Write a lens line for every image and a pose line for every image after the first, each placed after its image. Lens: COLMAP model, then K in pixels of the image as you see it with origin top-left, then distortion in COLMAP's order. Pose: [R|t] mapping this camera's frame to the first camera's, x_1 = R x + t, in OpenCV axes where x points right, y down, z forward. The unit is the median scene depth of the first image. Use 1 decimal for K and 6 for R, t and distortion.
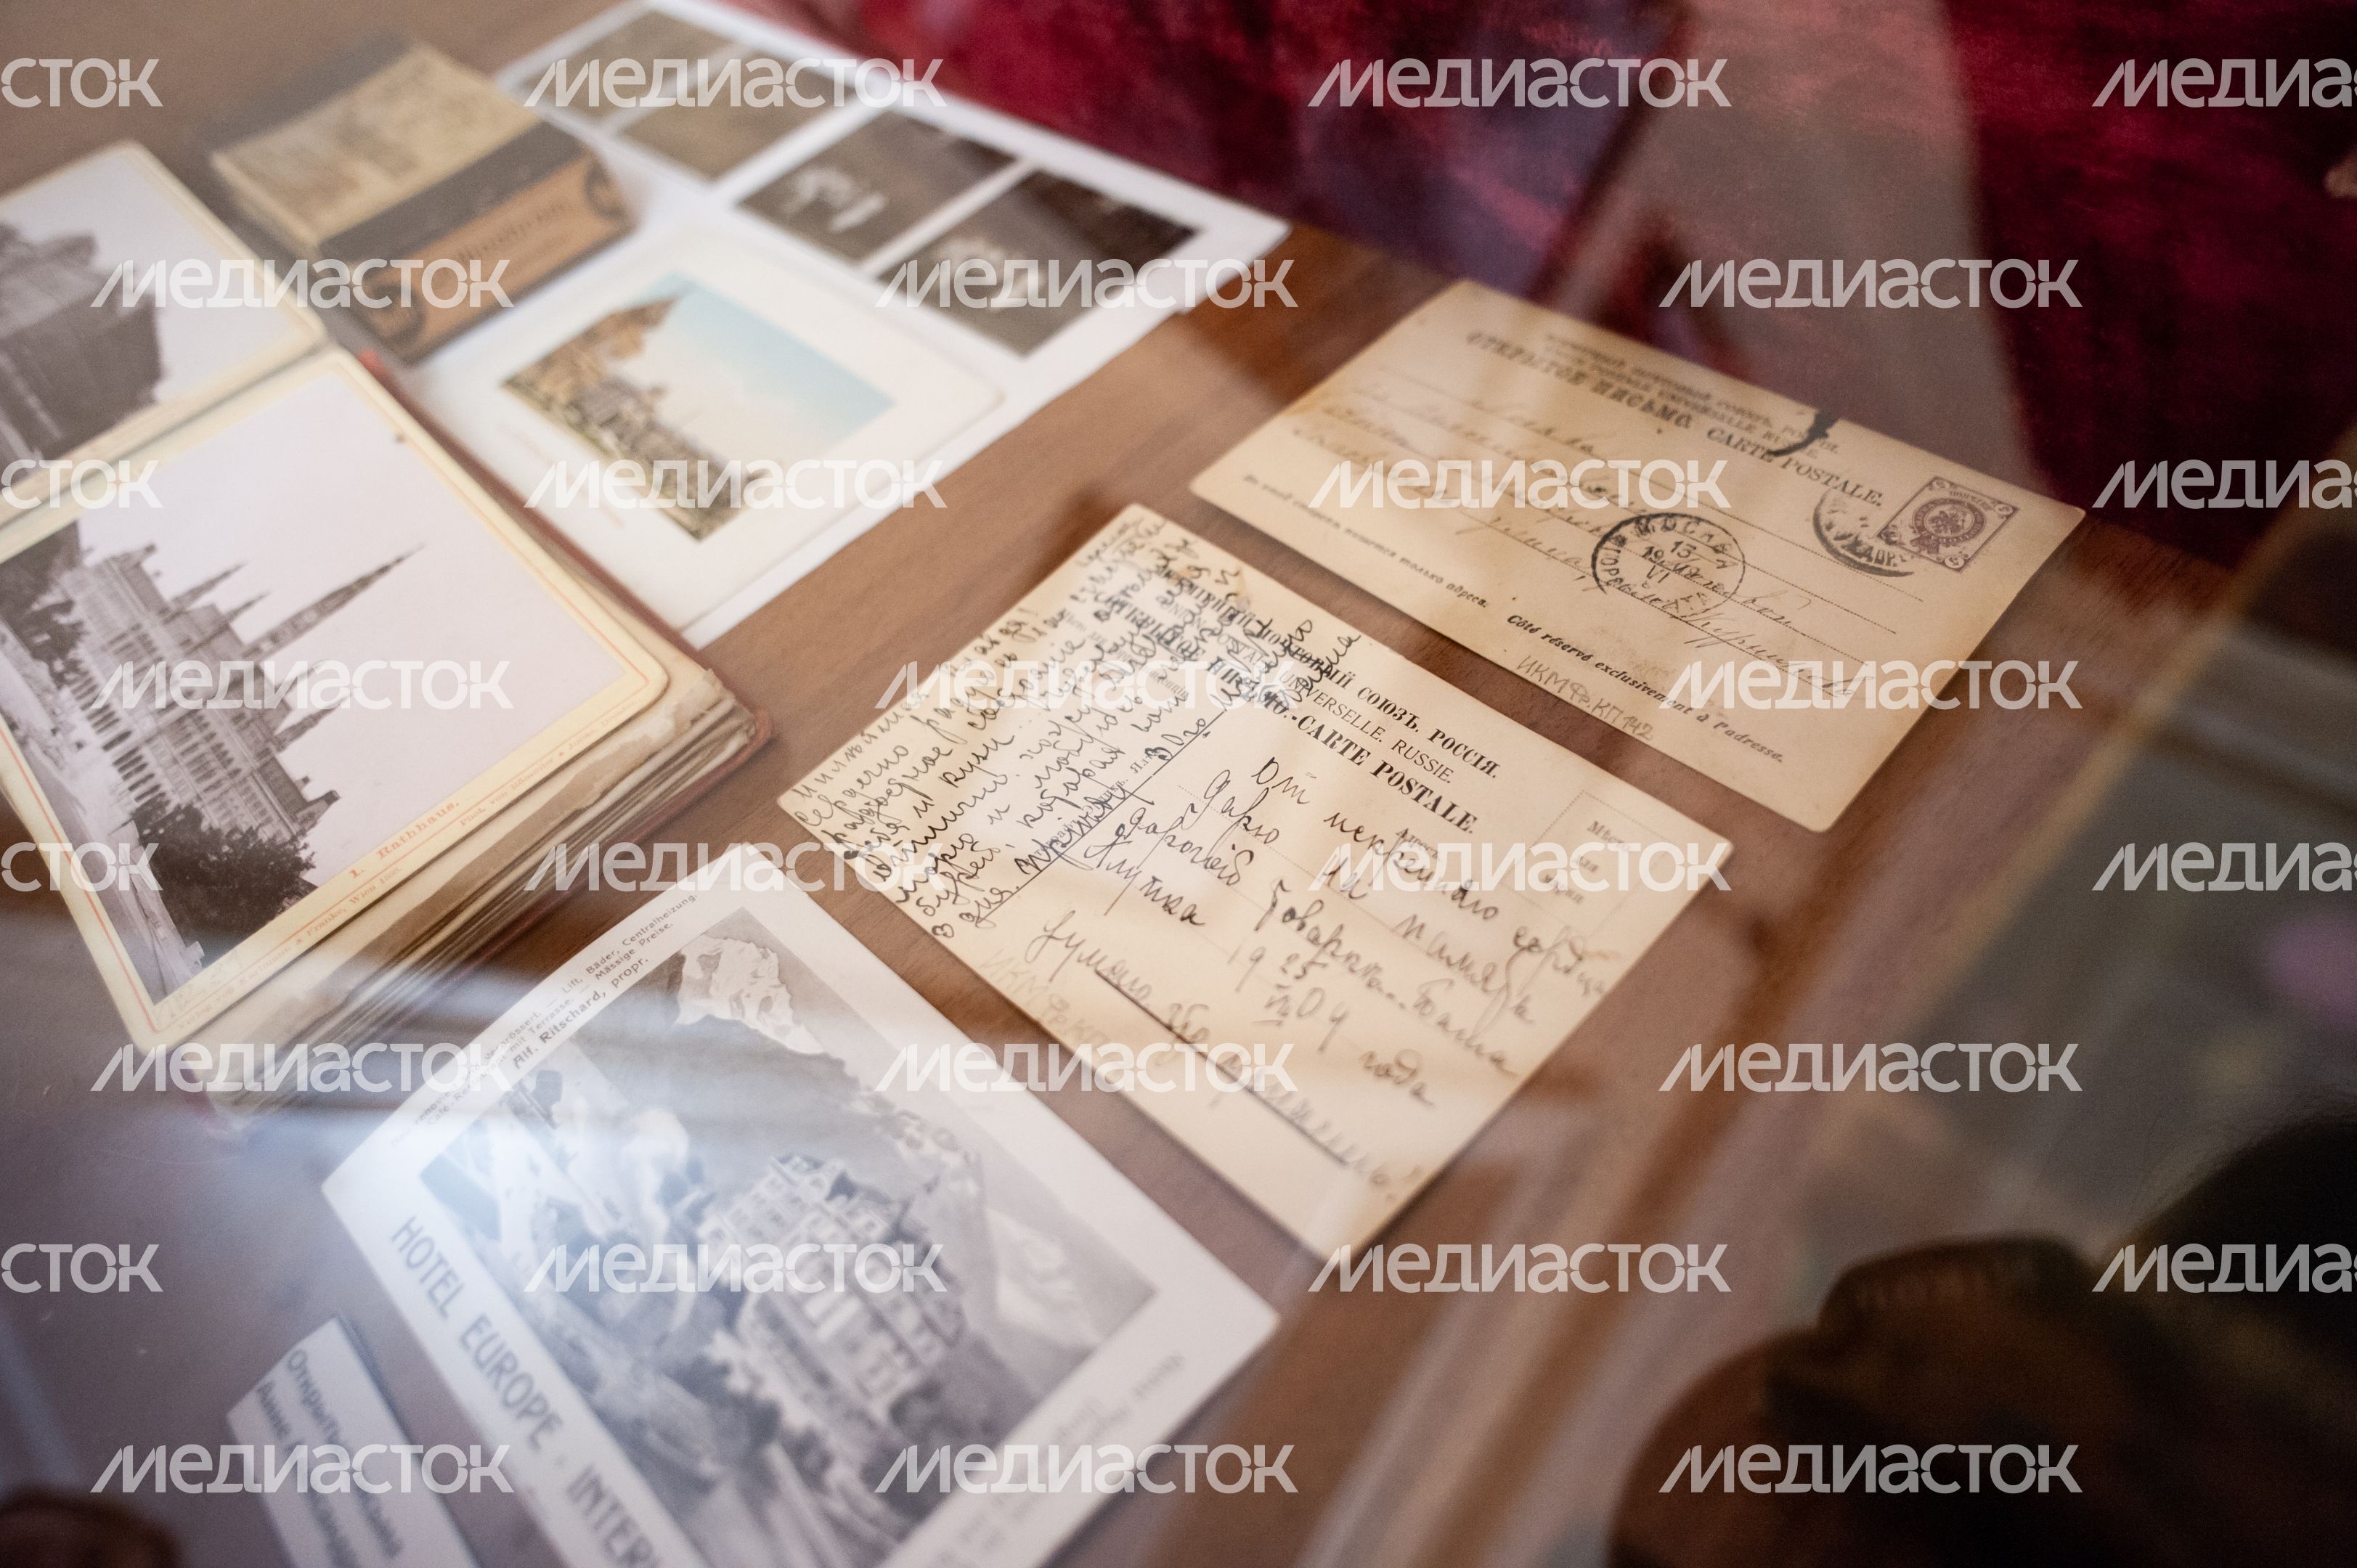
lens RADIAL K [[1728.1, 0, 1178.5], [0, 1728.1, 784.0], [0, 0, 1]] dist [-0.002420, 0.006350]
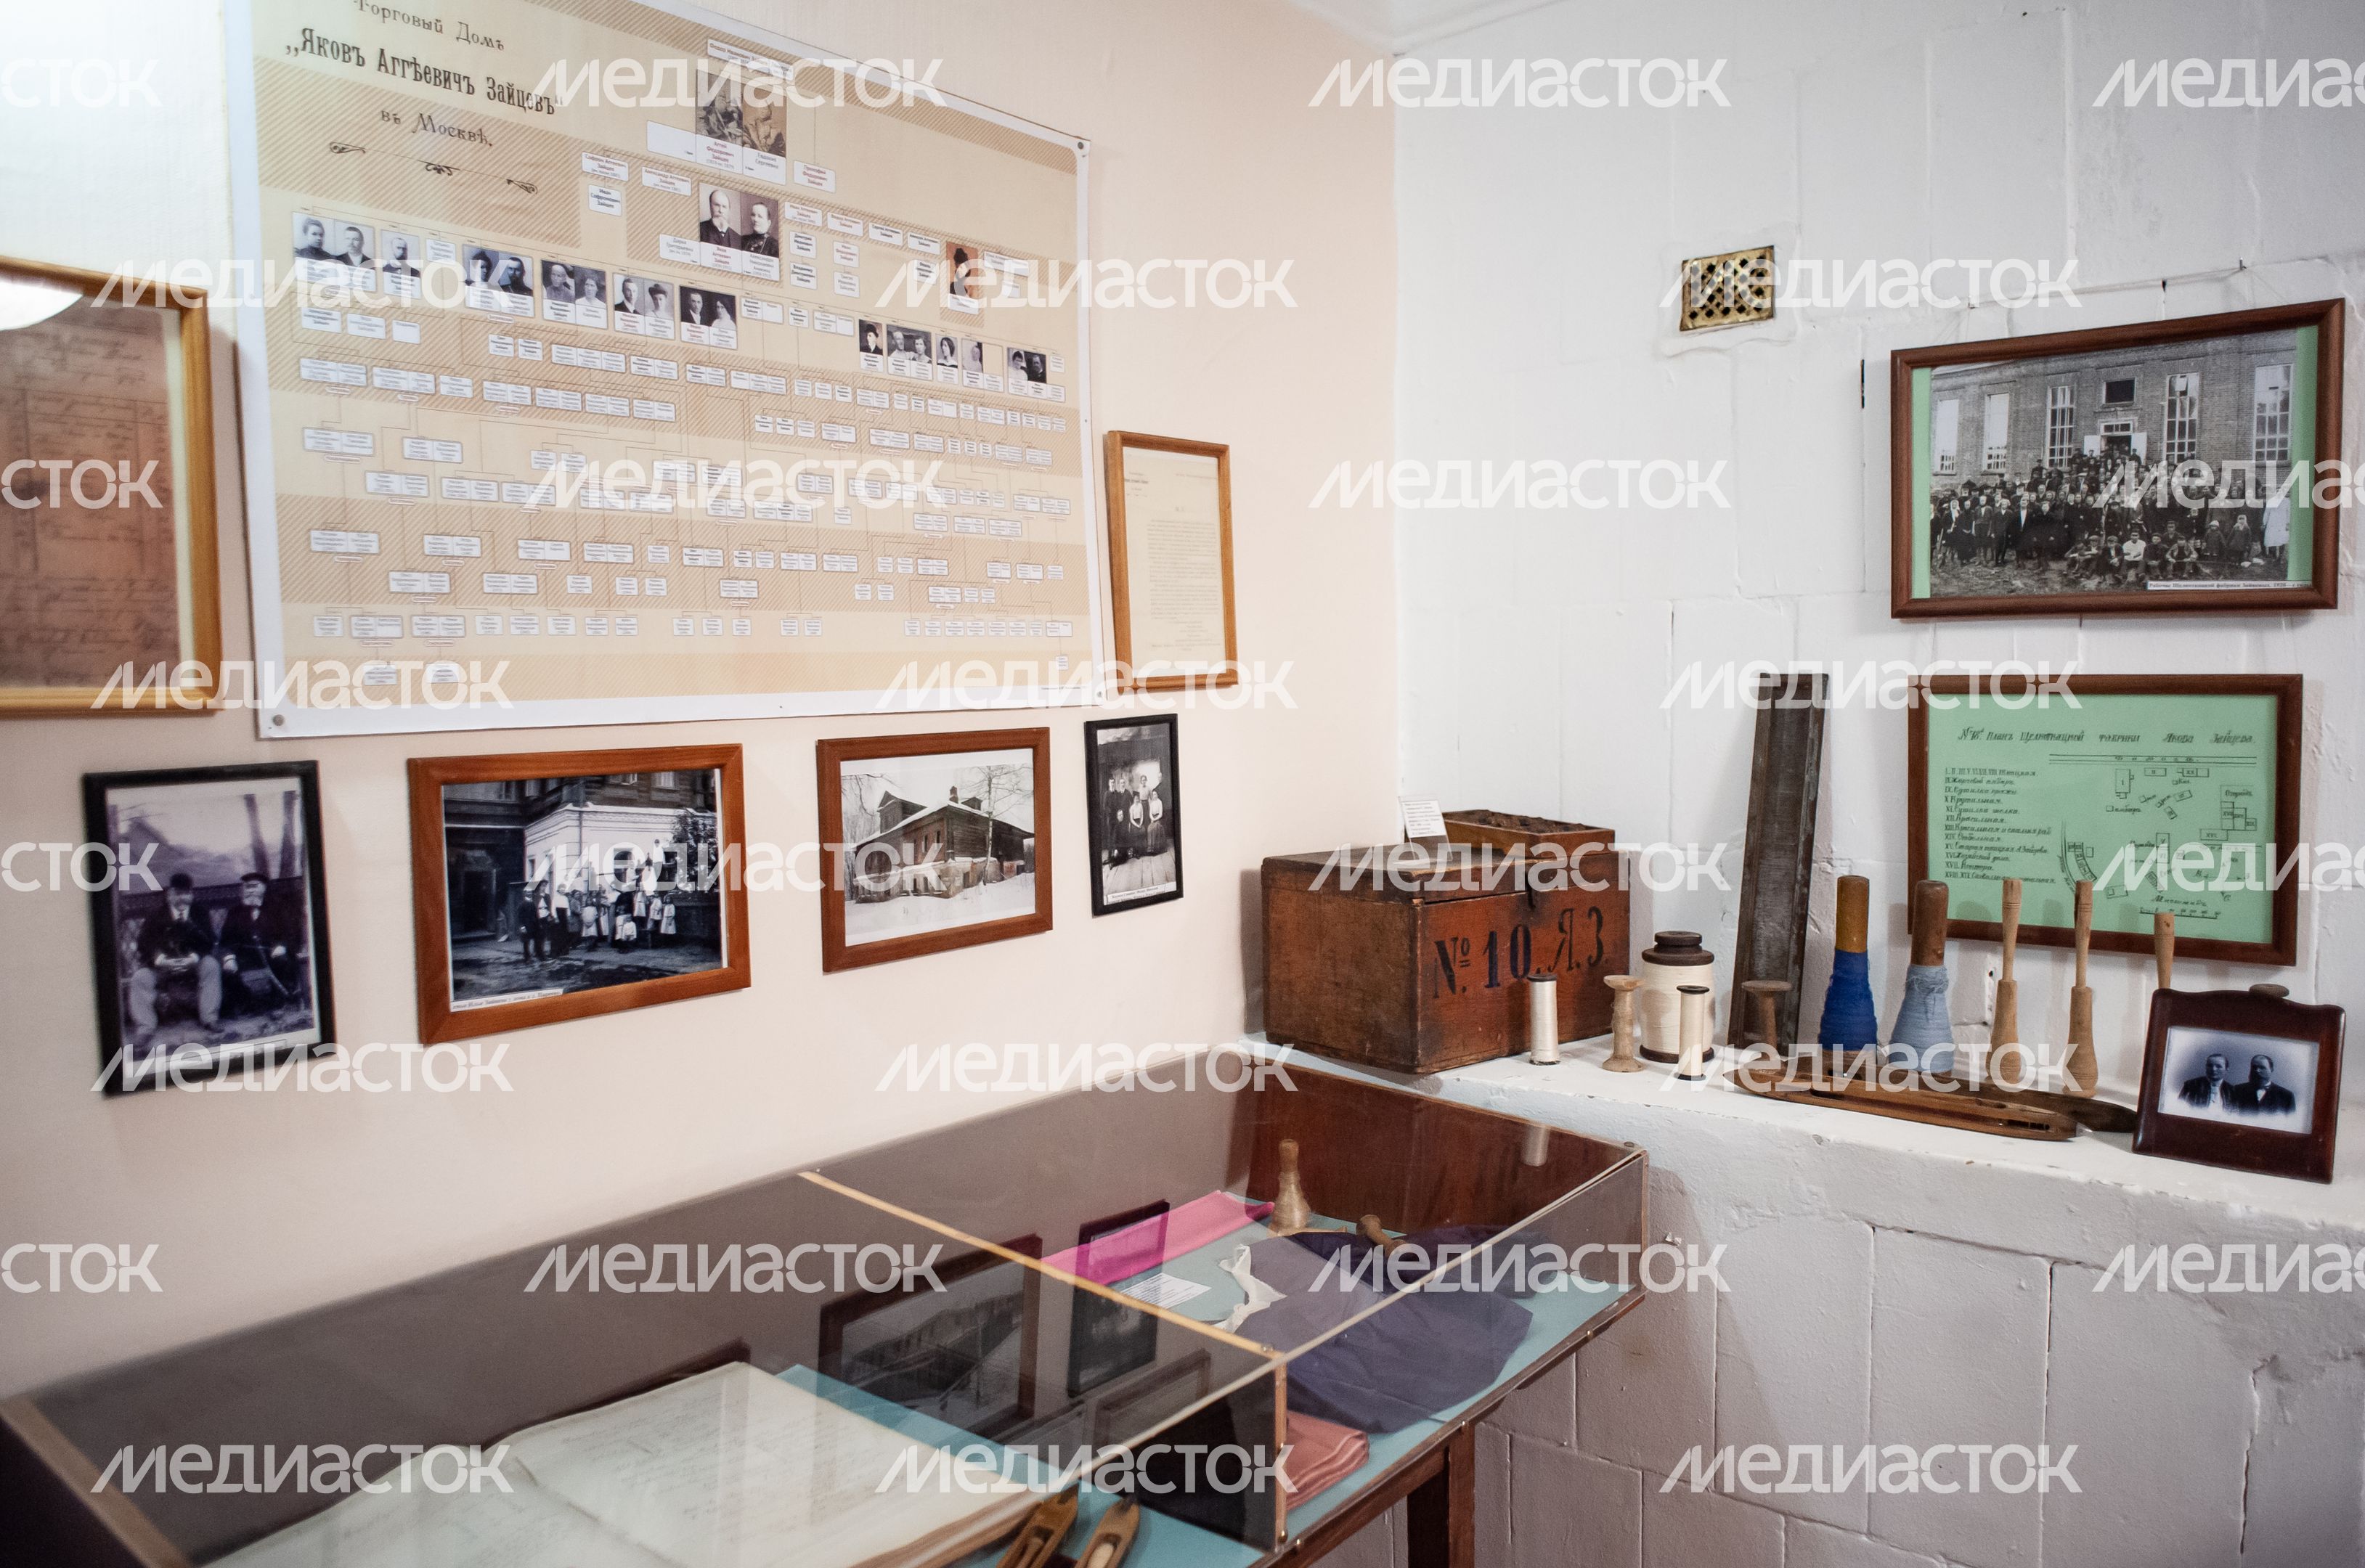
lens RADIAL K [[1725.1, 0, 1182.5], [0, 1725.1, 784.0], [0, 0, 1]] dist [0.004450, -0.002816]
pose [[0.999998, 0.000382, 0.001765, 0.000229], [-0.000383, 1.000000, 0.000223, -0.686239], [-0.001765, -0.000224, 0.999998, 0.000921]]
